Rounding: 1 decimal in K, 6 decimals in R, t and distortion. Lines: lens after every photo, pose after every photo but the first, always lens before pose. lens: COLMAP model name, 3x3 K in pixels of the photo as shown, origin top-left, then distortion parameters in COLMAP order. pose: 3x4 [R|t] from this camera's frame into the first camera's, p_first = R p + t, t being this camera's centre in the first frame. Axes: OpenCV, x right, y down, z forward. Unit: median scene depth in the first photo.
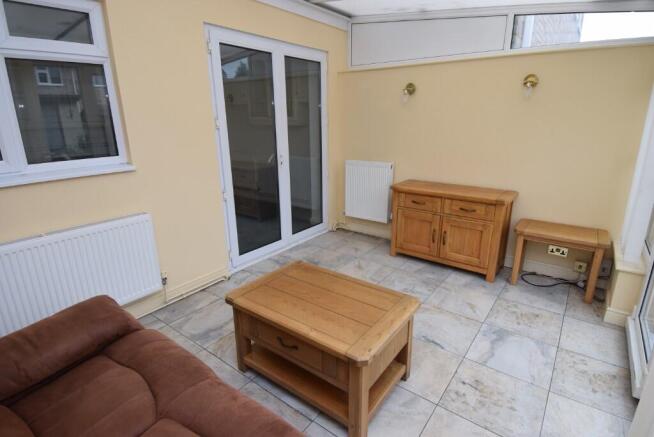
lens RADIAL K [[340.0, 0, 332.9], [0, 340.0, 216.6], [0, 0, 1]] dist [0.036085, -0.045725]
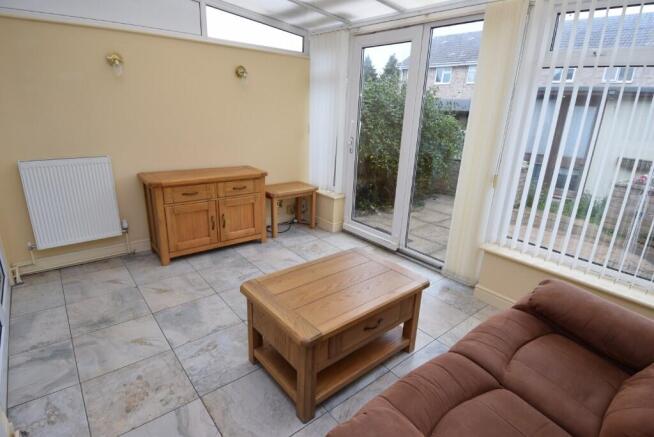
lens RADIAL K [[340.0, 0, 332.9], [0, 340.0, 216.6], [0, 0, 1]] dist [0.036085, -0.045725]
pose [[0.225377, -0.282643, 0.932372, -0.542418], [0.227407, 0.945821, 0.231750, -0.110674], [-0.947360, 0.159797, 0.277441, 0.404865]]
